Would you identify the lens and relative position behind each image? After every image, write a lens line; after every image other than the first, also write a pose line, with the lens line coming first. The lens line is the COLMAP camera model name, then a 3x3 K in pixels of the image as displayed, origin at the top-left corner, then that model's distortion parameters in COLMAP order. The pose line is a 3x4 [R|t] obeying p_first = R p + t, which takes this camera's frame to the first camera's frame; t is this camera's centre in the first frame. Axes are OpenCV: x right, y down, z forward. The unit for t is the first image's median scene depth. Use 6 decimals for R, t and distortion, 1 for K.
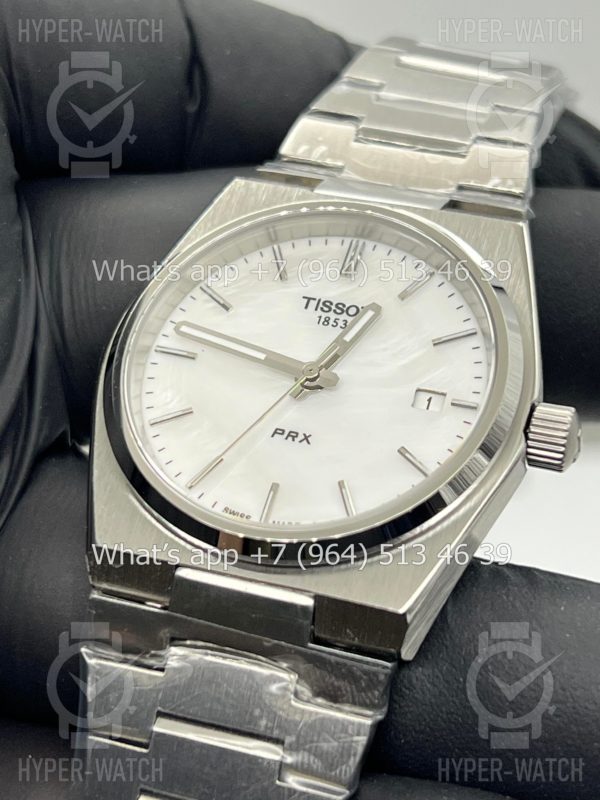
lens RADIAL K [[1898.0, 0, 296.8], [0, 1898.0, 399.2], [0, 0, 1]] dist [0.193169, 0.000000]
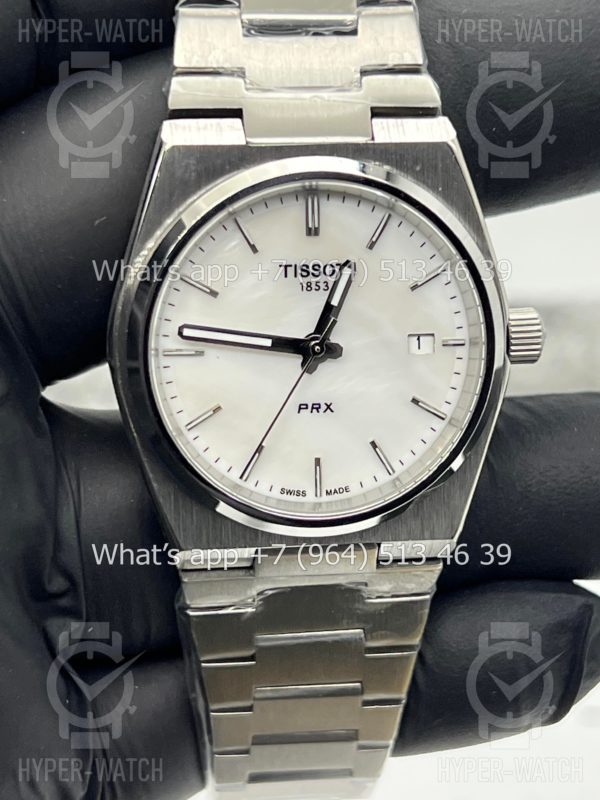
lens RADIAL K [[1898.0, 0, 299.3], [0, 1898.0, 402.0], [0, 0, 1]] dist [0.193169, 0.000000]
pose [[0.906263, -0.342931, 0.247154, -0.282472], [0.116700, 0.764936, 0.633446, -0.683730], [-0.406285, -0.545226, 0.733254, 0.167144]]
